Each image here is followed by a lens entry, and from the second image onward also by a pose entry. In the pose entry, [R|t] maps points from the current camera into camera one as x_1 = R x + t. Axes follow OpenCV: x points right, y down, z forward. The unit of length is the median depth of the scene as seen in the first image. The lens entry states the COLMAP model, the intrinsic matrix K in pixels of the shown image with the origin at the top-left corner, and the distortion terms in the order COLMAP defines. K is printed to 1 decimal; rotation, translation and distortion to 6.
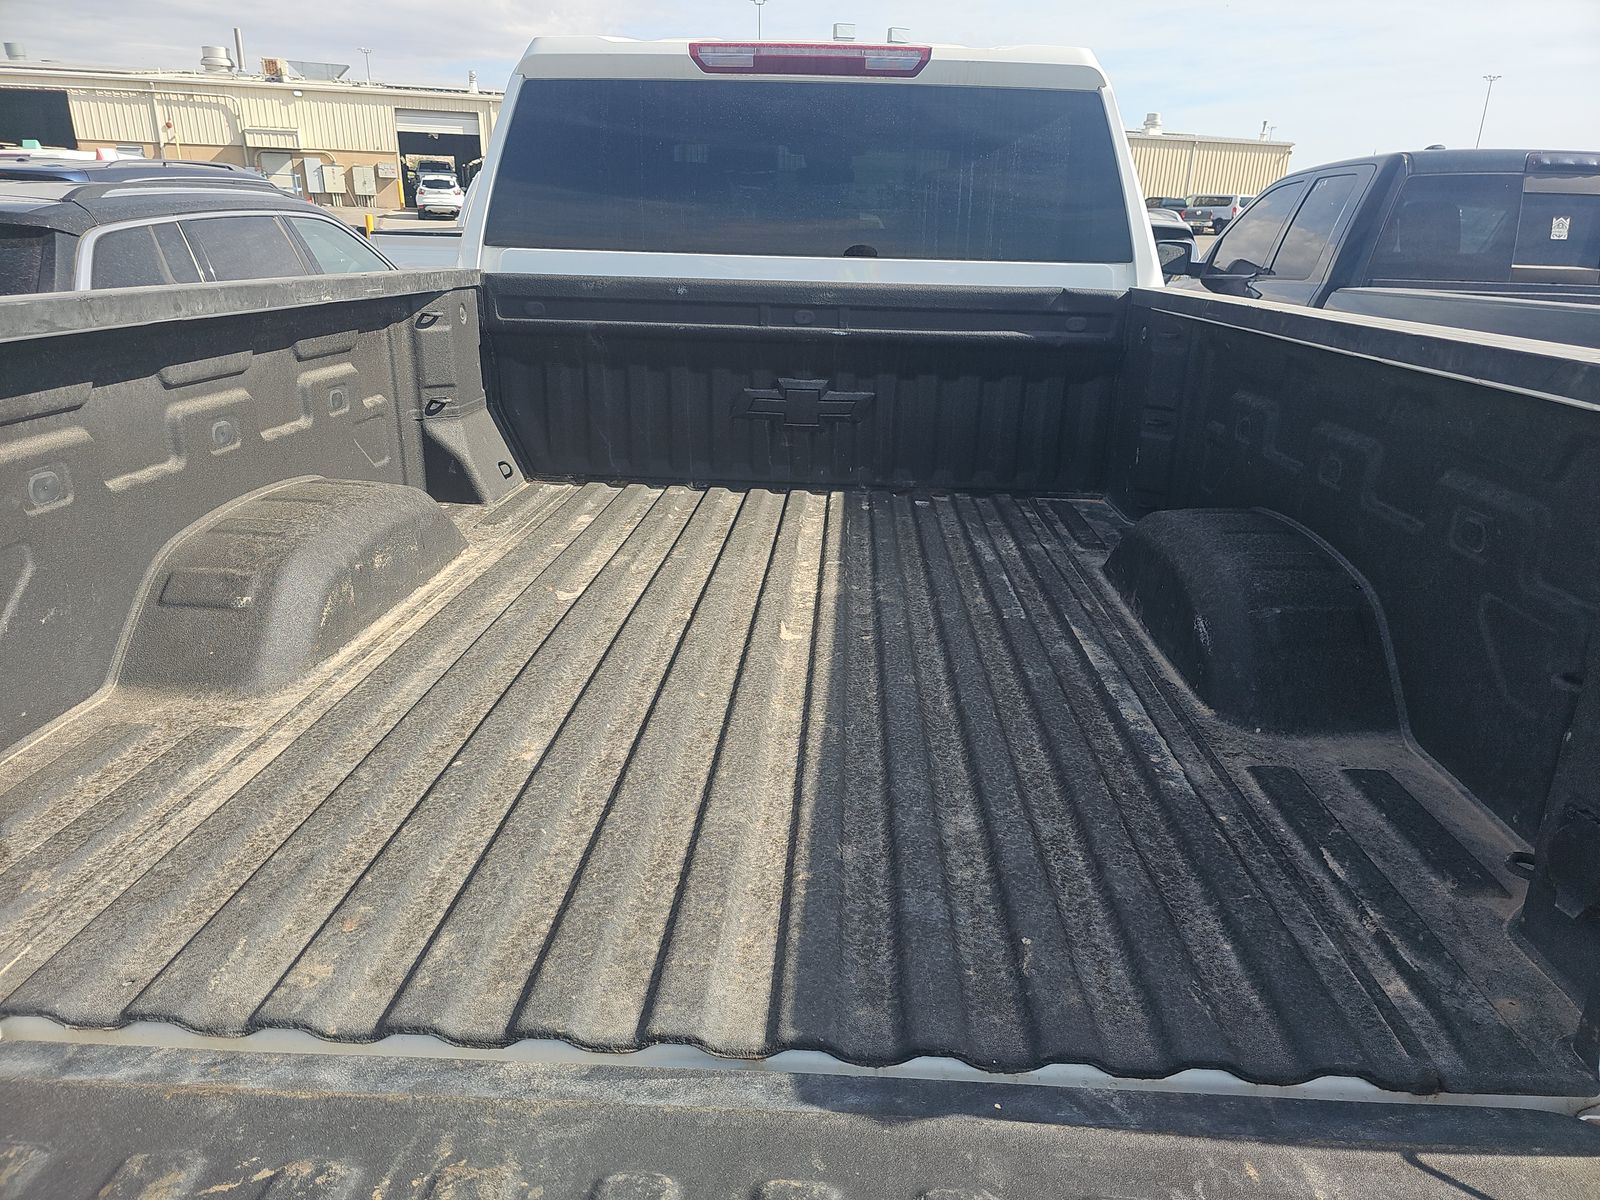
lens RADIAL K [[1038.3, 0, 820.5], [0, 1038.3, 619.7], [0, 0, 1]] dist [0.063367, -0.056539]
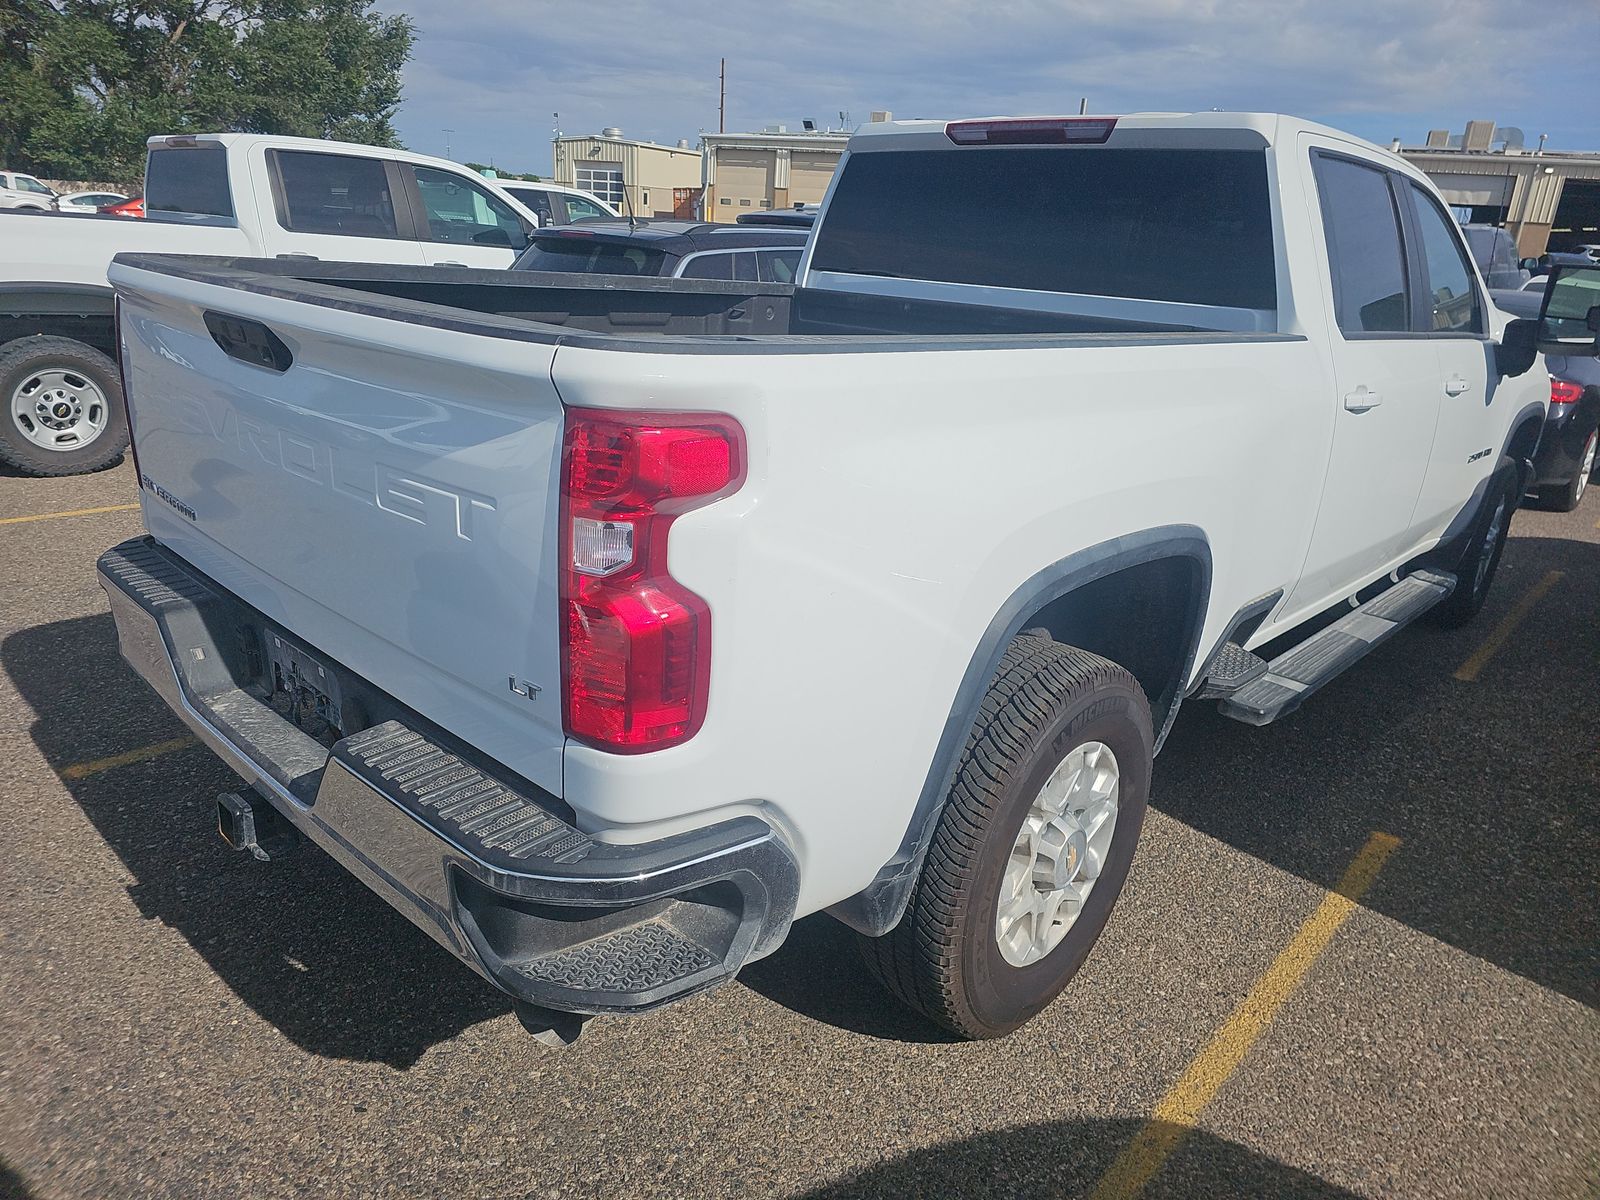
lens RADIAL K [[1052.6, 0, 800.0], [0, 1052.6, 600.0], [0, 0, 1]] dist [0.057440, -0.054166]
pose [[0.753991, 0.236398, -0.612873, 0.066357], [-0.275316, 0.960824, 0.031902, 0.003088], [0.596405, 0.144680, 0.789537, -0.006876]]
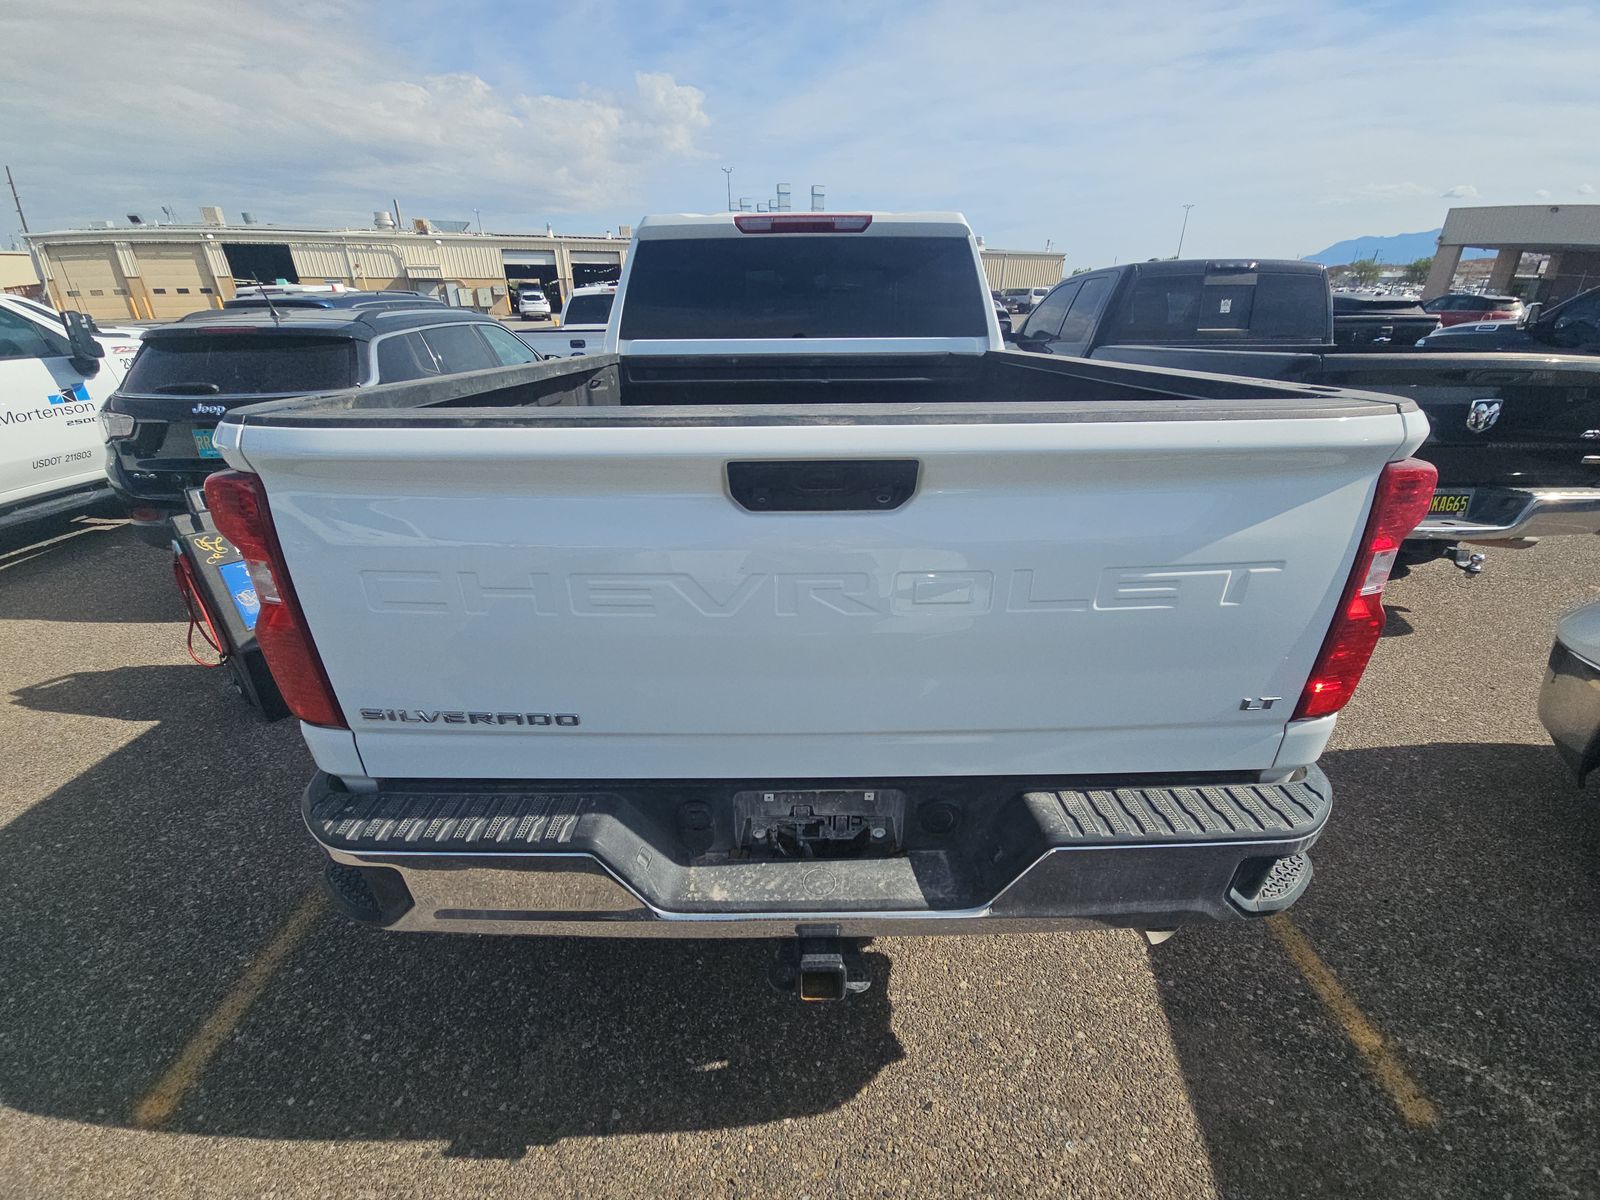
lens RADIAL K [[637.9, 0, 800.7], [0, 637.9, 610.8], [0, 0, 1]] dist [0.024023, -0.016936]
pose [[0.998711, -0.045321, 0.022838, -0.006568], [0.043543, 0.996373, 0.073104, 0.003086], [-0.026069, -0.072016, 0.997063, -0.011006]]
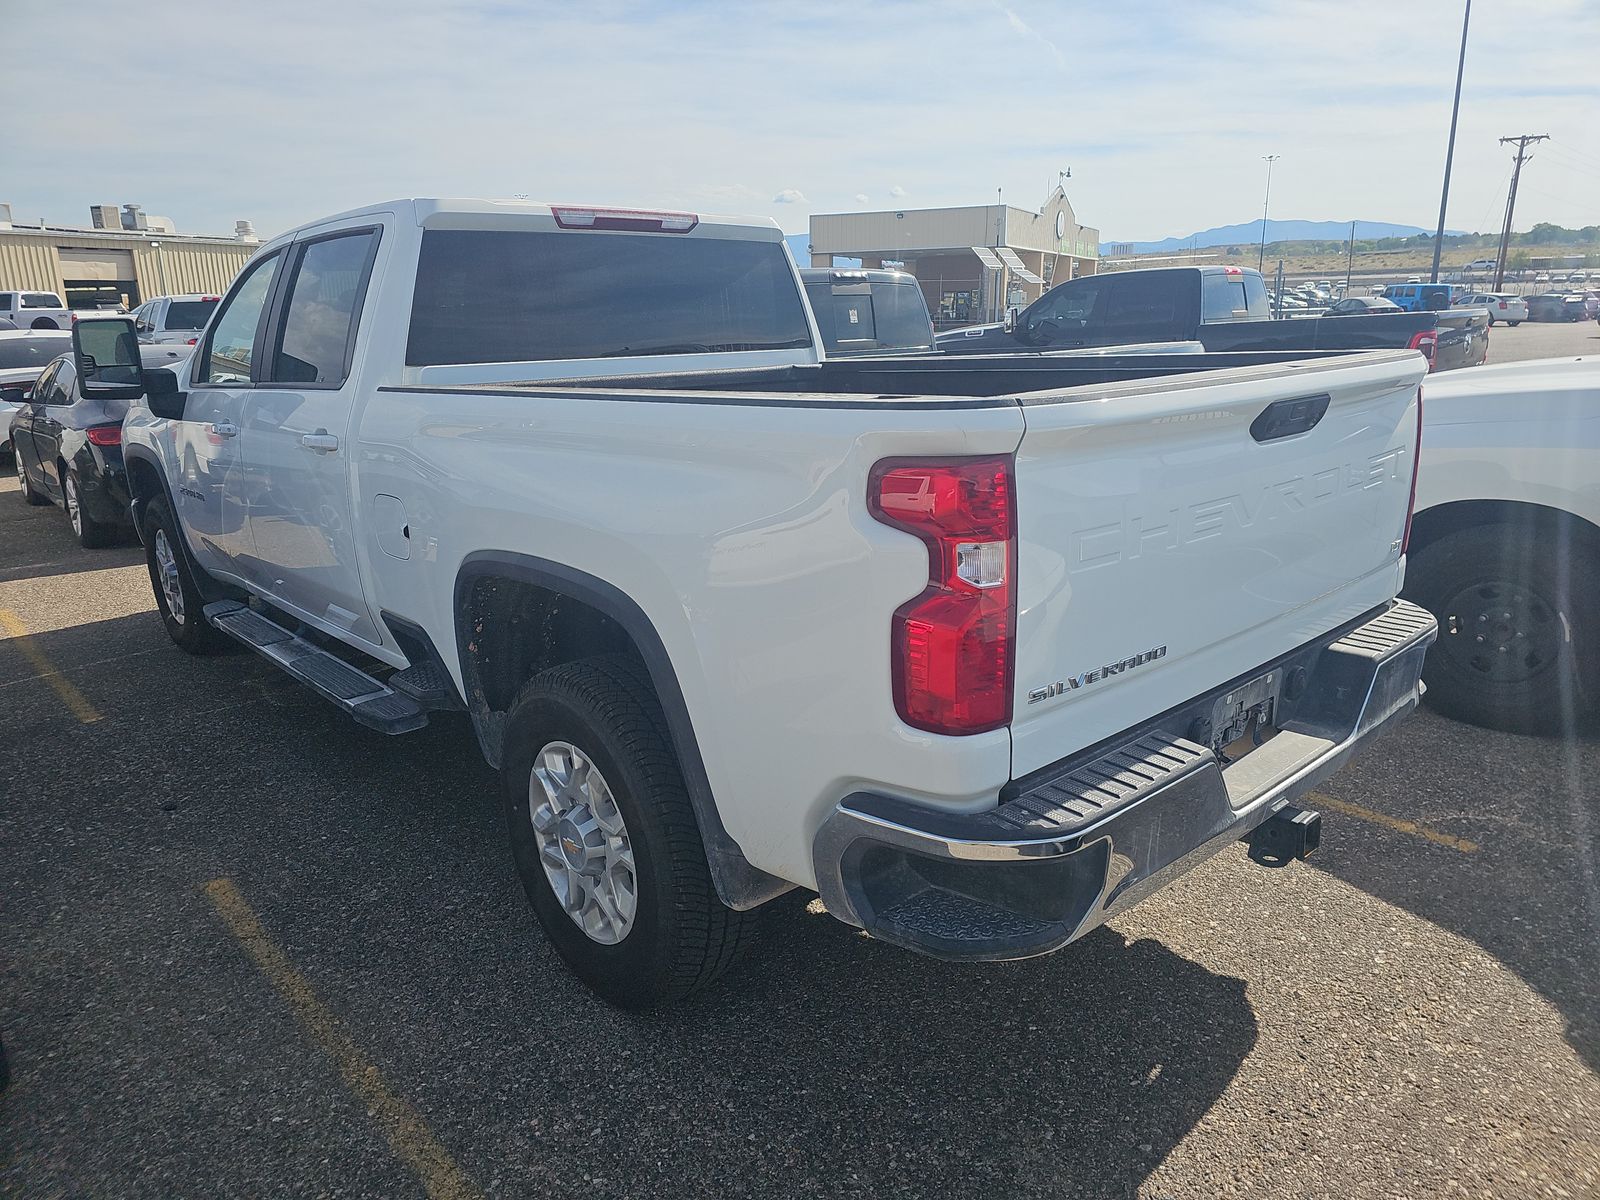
lens RADIAL K [[1052.6, 0, 800.0], [0, 1052.6, 600.0], [0, 0, 1]] dist [0.057440, -0.054166]
pose [[0.717264, -0.221016, 0.660821, -0.086242], [0.289341, 0.957207, 0.006089, 0.001066], [-0.633888, 0.186835, 0.750519, -0.011127]]
